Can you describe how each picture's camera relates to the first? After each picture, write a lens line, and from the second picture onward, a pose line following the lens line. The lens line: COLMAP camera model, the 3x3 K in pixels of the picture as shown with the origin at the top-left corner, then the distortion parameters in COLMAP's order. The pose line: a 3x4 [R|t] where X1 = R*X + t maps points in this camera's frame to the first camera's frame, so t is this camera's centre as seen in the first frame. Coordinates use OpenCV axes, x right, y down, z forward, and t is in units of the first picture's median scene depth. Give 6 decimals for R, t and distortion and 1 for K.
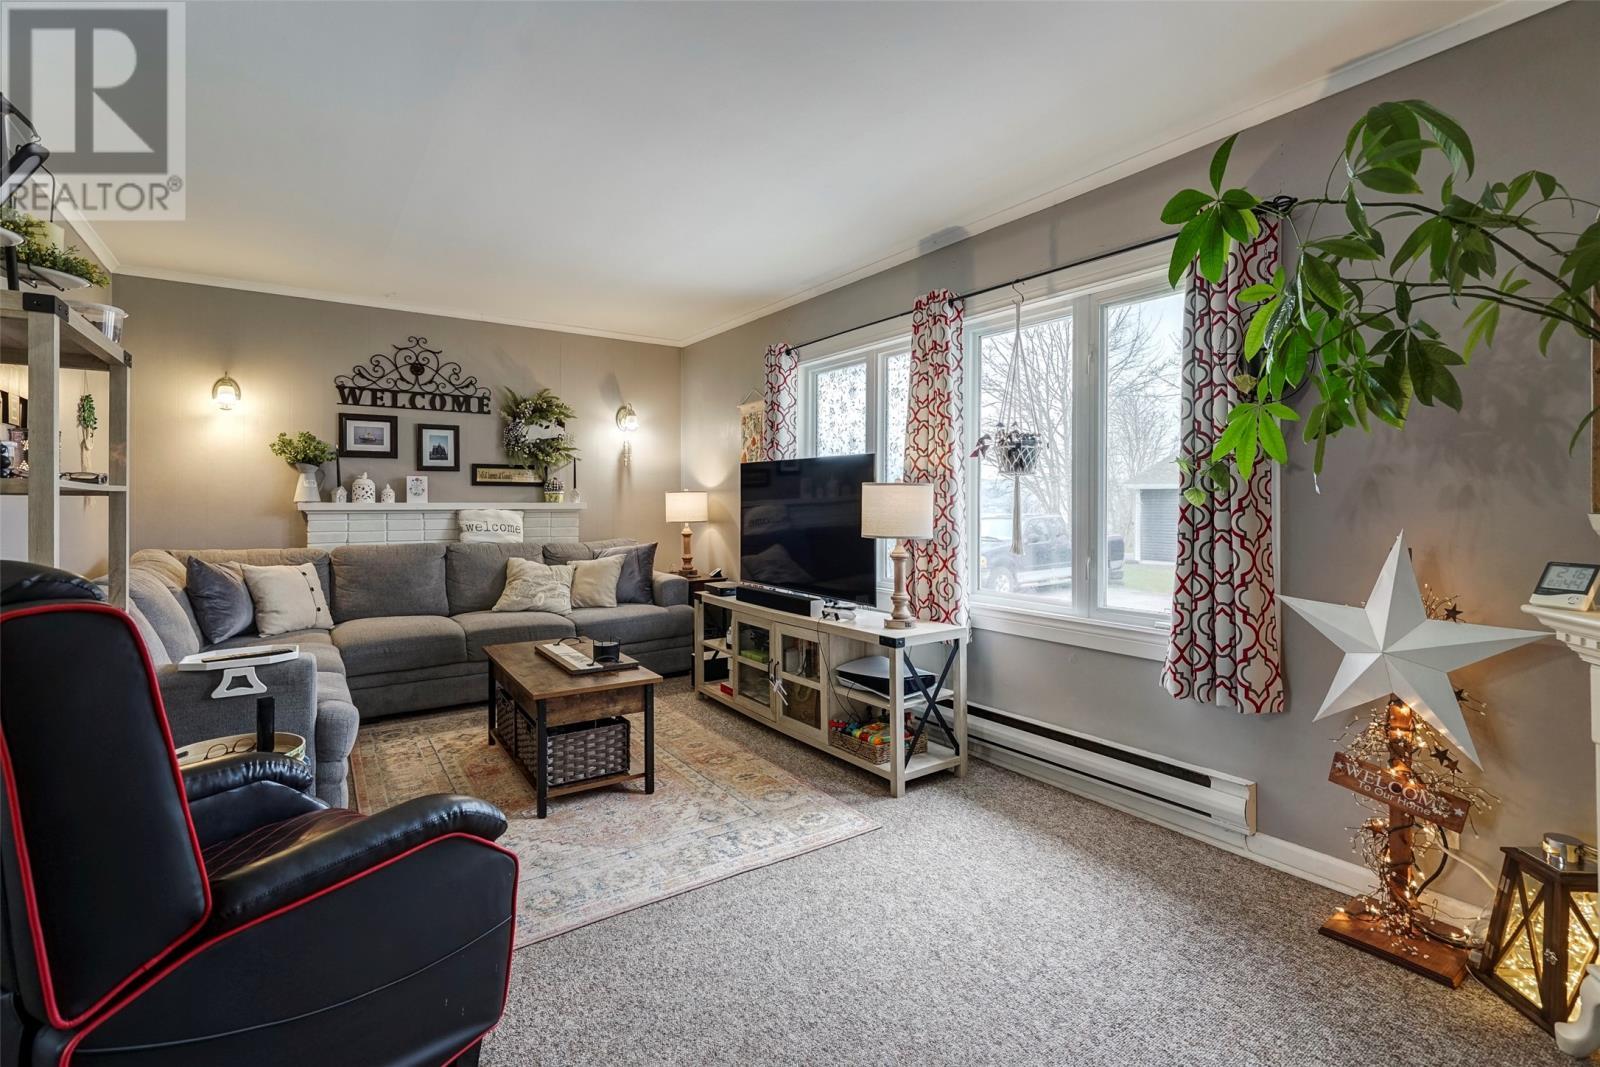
lens RADIAL K [[733.2, 0, 798.8], [0, 733.2, 507.6], [0, 0, 1]] dist [-0.000980, 0.001902]
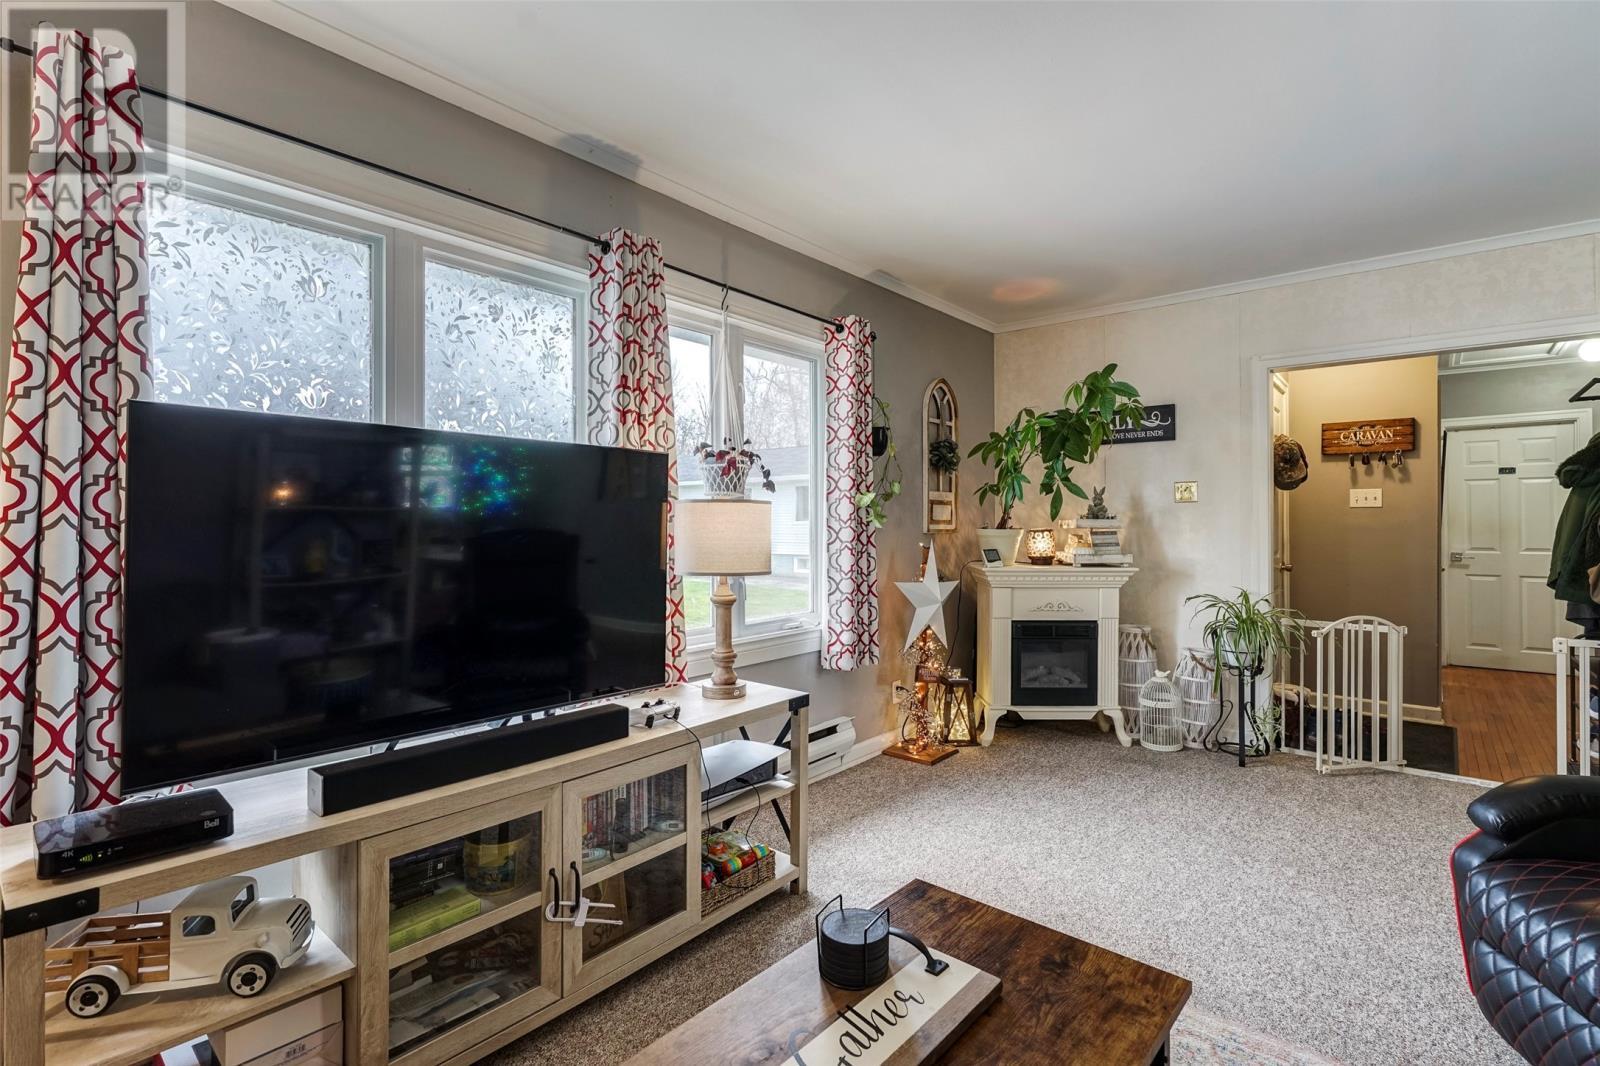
lens RADIAL K [[746.2, 0, 801.9], [0, 746.2, 513.9], [0, 0, 1]] dist [-0.000538, 0.001785]
pose [[-0.258072, 0.010443, 0.966069, -0.576168], [0.009018, 0.999924, -0.008400, -0.011084], [-0.966084, 0.006544, -0.258146, 1.052351]]
